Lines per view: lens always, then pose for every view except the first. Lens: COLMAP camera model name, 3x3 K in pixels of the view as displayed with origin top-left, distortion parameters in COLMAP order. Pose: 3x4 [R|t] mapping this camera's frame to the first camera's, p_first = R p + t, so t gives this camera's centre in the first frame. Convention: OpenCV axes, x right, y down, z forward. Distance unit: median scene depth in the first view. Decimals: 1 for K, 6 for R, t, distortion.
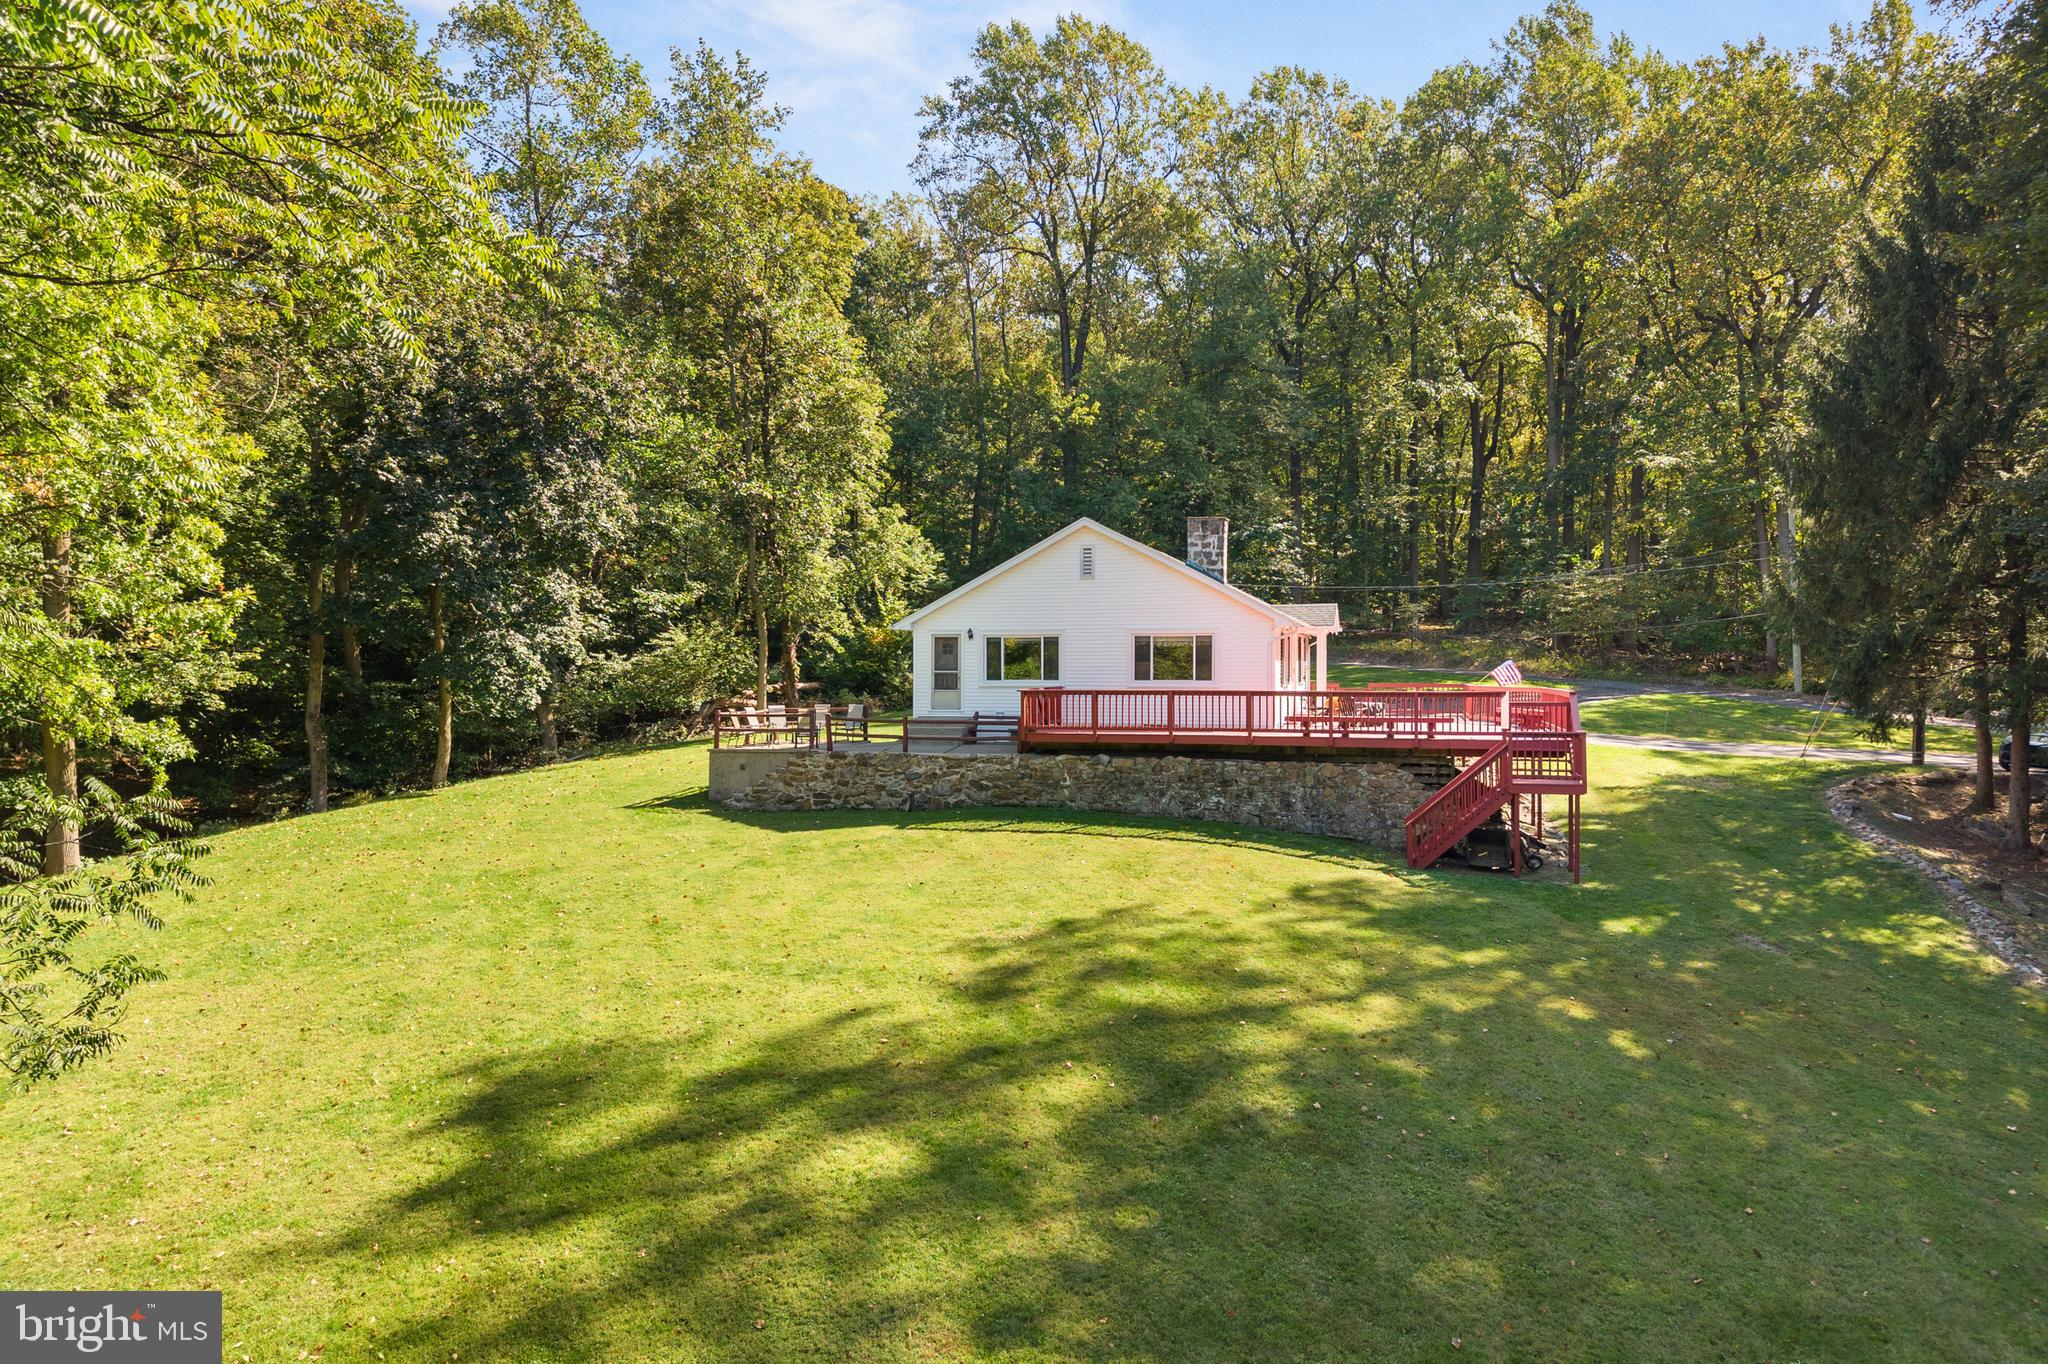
lens RADIAL K [[1415.5, 0, 1024.0], [0, 1415.5, 682.0], [0, 0, 1]] dist [0.130853, -0.399862]
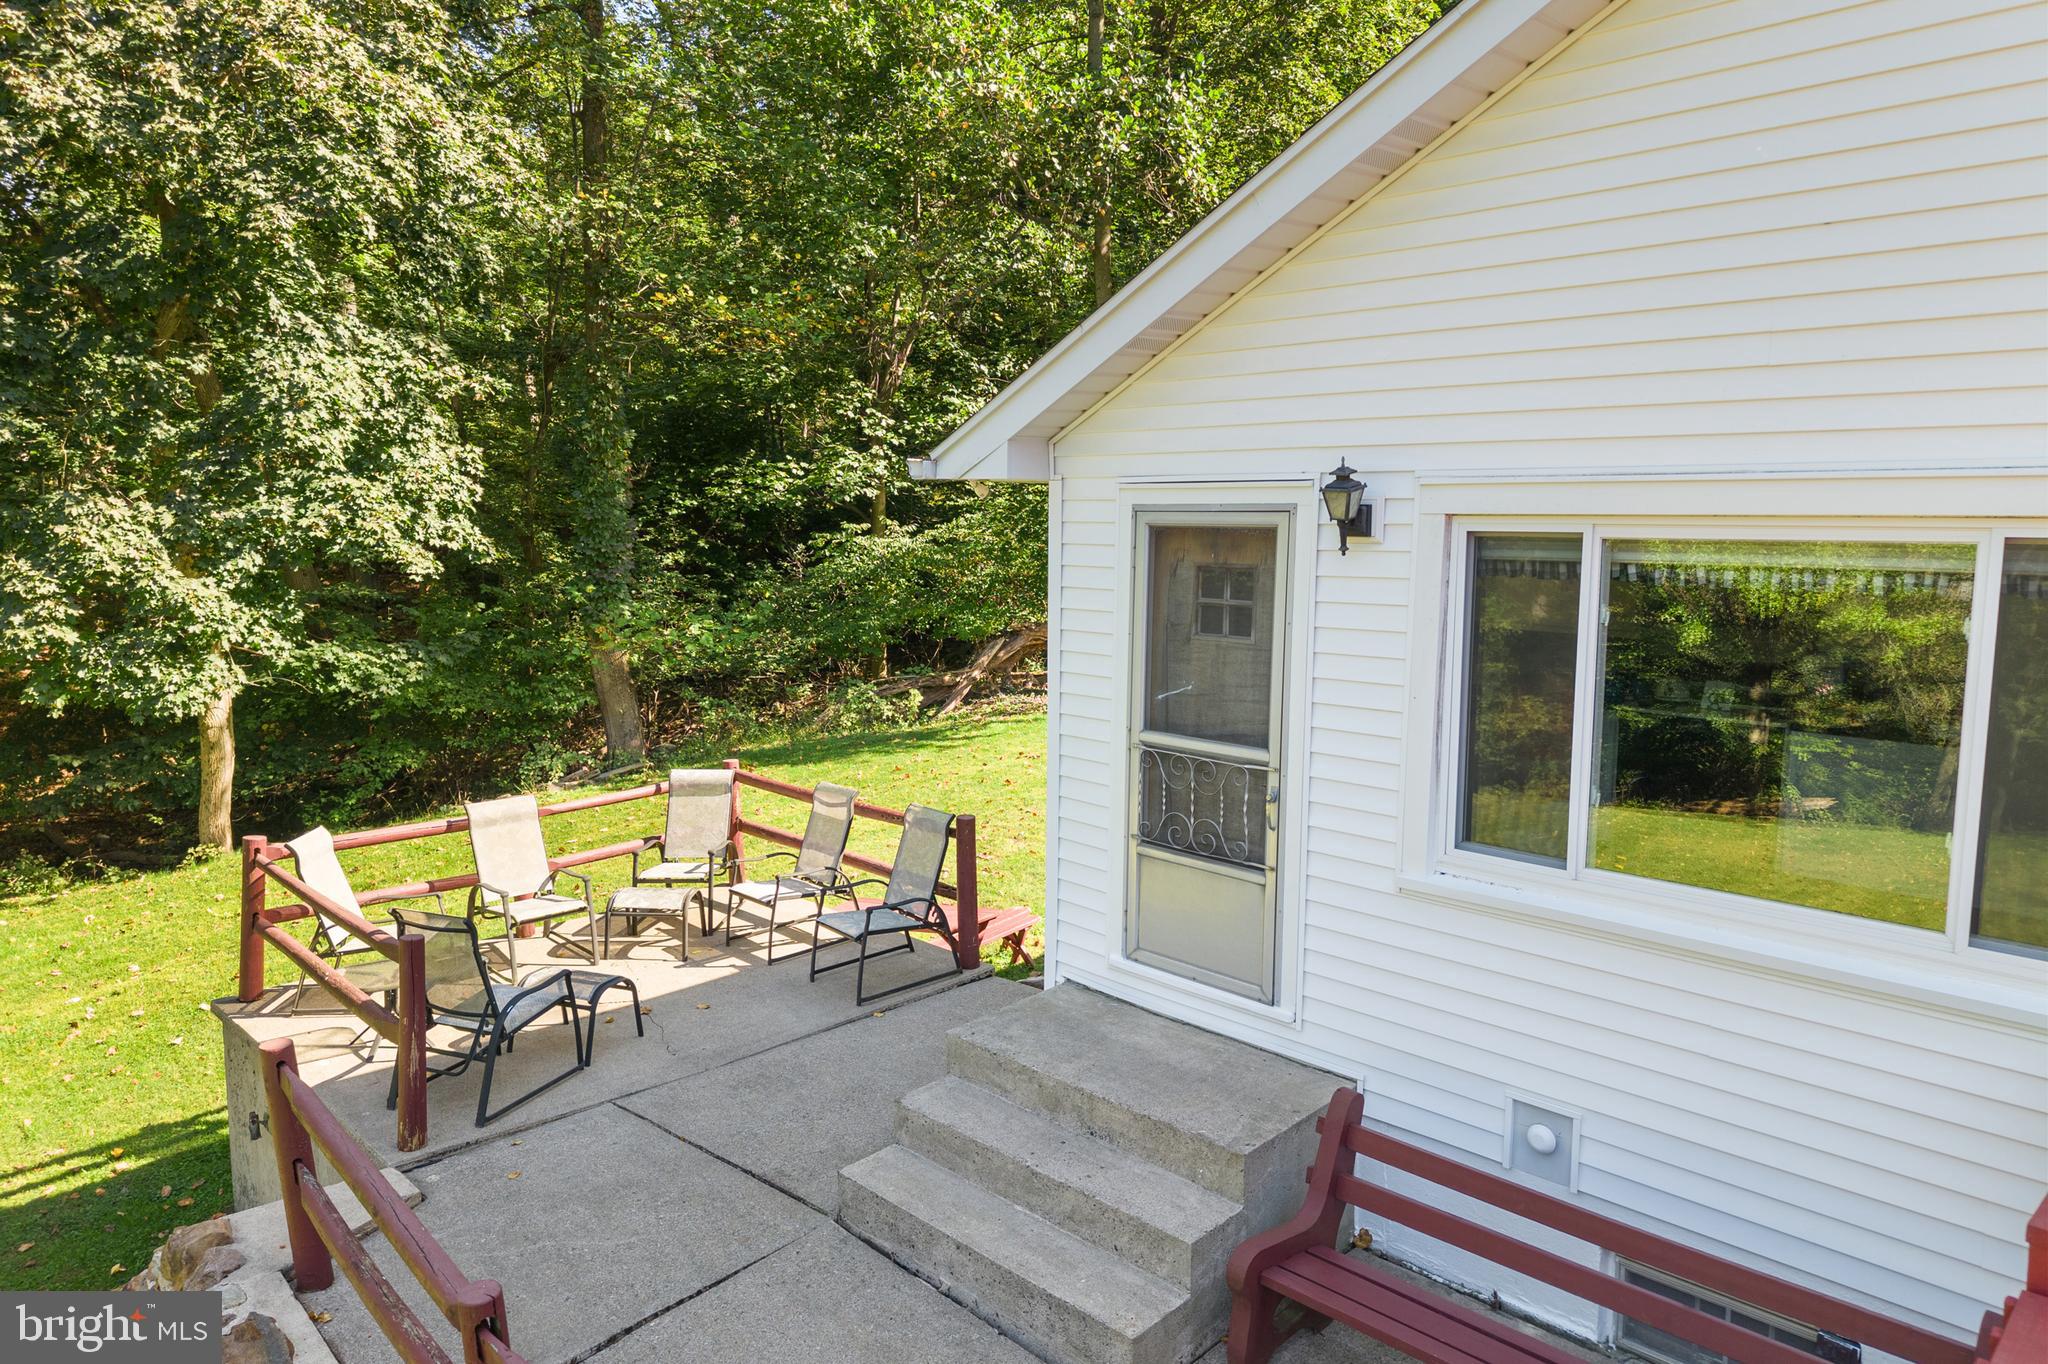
lens RADIAL K [[1366.9, 0, 1028.5], [0, 1366.9, 668.5], [0, 0, 1]] dist [0.001490, -0.002067]
pose [[0.868727, 0.063495, -0.491205, 0.001346], [-0.009833, 0.993764, 0.111067, -0.024591], [0.495194, -0.091657, 0.863934, 0.646212]]
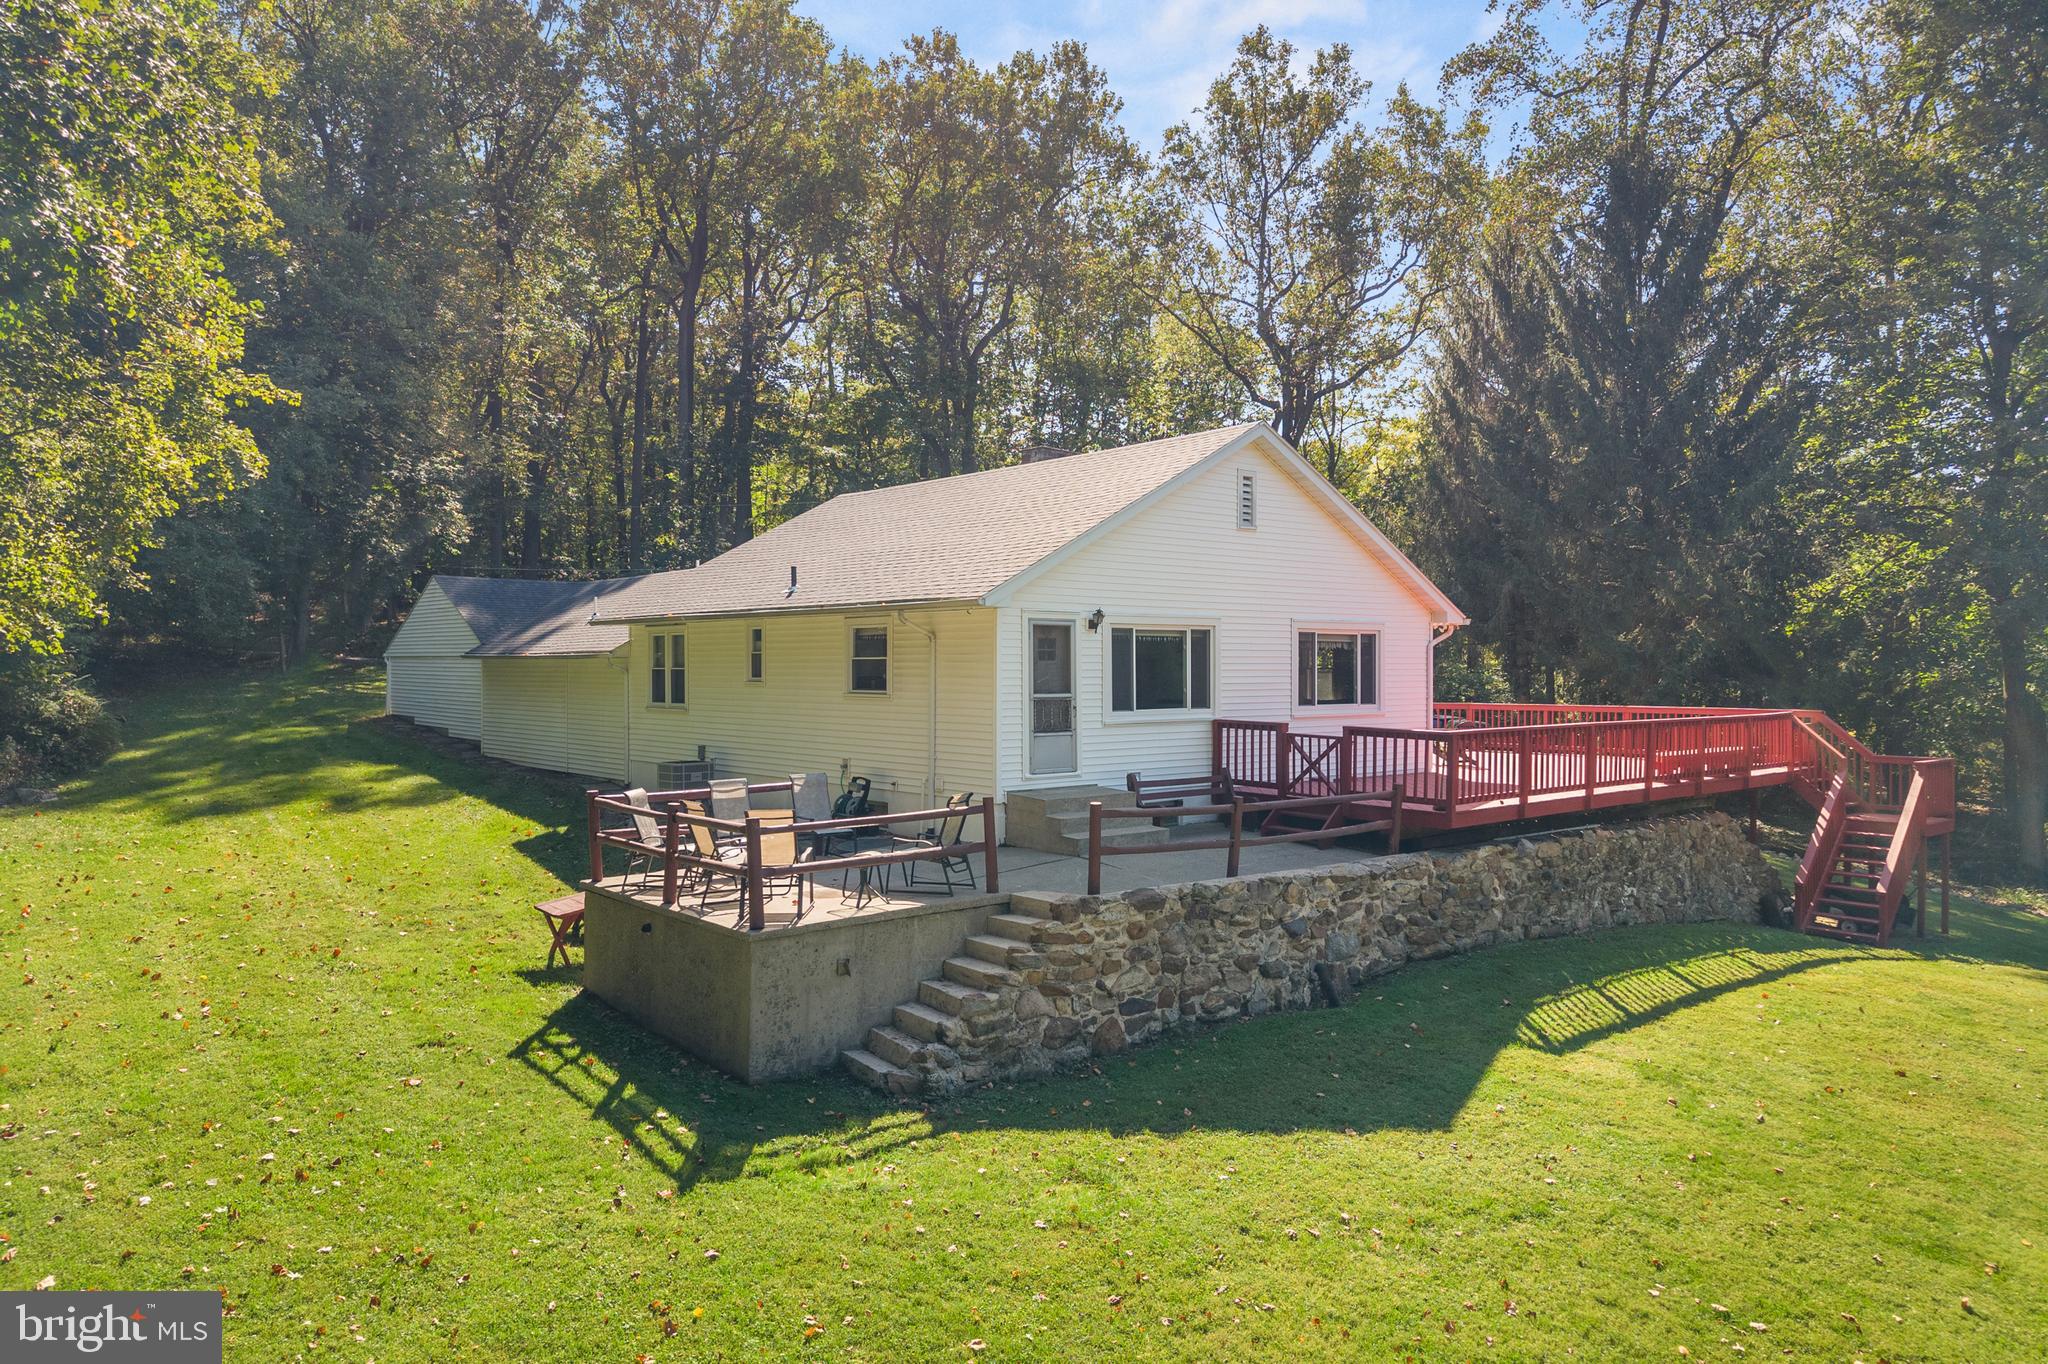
lens RADIAL K [[1366.9, 0, 1028.5], [0, 1366.9, 668.5], [0, 0, 1]] dist [0.001490, -0.002067]
pose [[0.576975, 0.000758, 0.816761, -0.333958], [0.007408, 0.999954, -0.006161, -0.010387], [-0.816728, 0.009605, 0.576943, 0.552139]]
